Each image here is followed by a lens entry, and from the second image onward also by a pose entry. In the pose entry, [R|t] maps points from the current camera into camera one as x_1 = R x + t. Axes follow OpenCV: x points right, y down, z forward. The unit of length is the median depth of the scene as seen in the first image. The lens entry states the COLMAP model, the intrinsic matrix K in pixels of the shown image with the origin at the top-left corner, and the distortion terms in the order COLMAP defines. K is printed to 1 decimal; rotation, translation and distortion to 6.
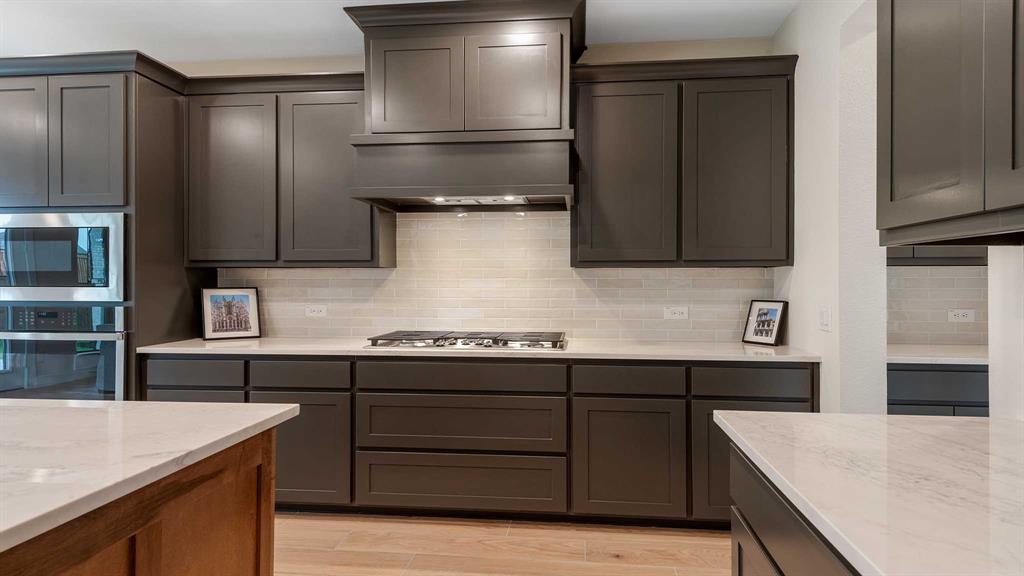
lens RADIAL K [[655.9, 0, 513.8], [0, 655.9, 281.5], [0, 0, 1]] dist [-0.000411, -0.000951]
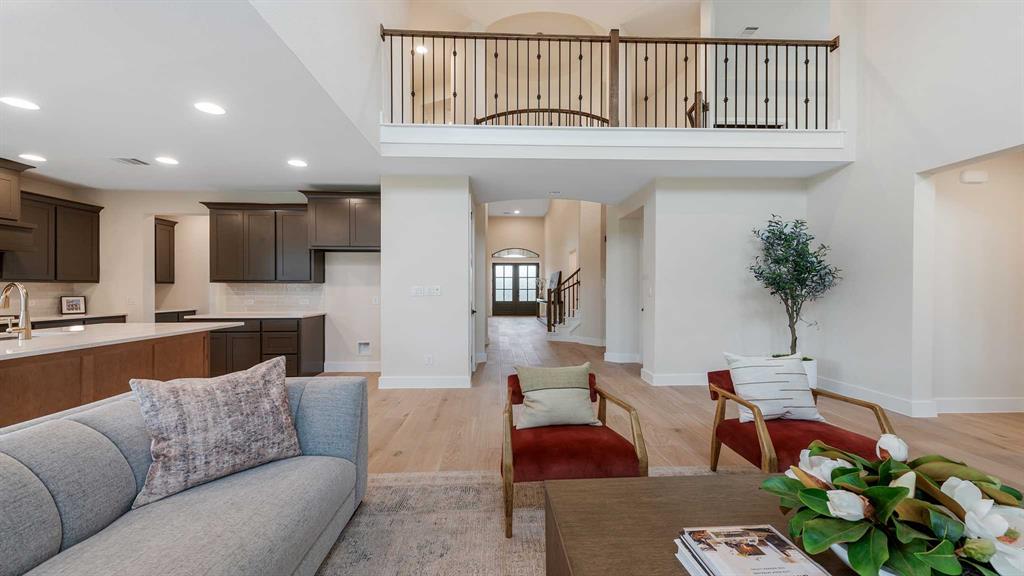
lens RADIAL K [[407.0, 0, 507.5], [0, 407.0, 291.1], [0, 0, 1]] dist [-0.014474, 0.000118]
pose [[-0.164594, -0.003162, 0.986356, -1.390734], [-0.007972, 0.999966, 0.001876, -0.007433], [-0.986329, -0.007555, -0.164614, -0.380455]]
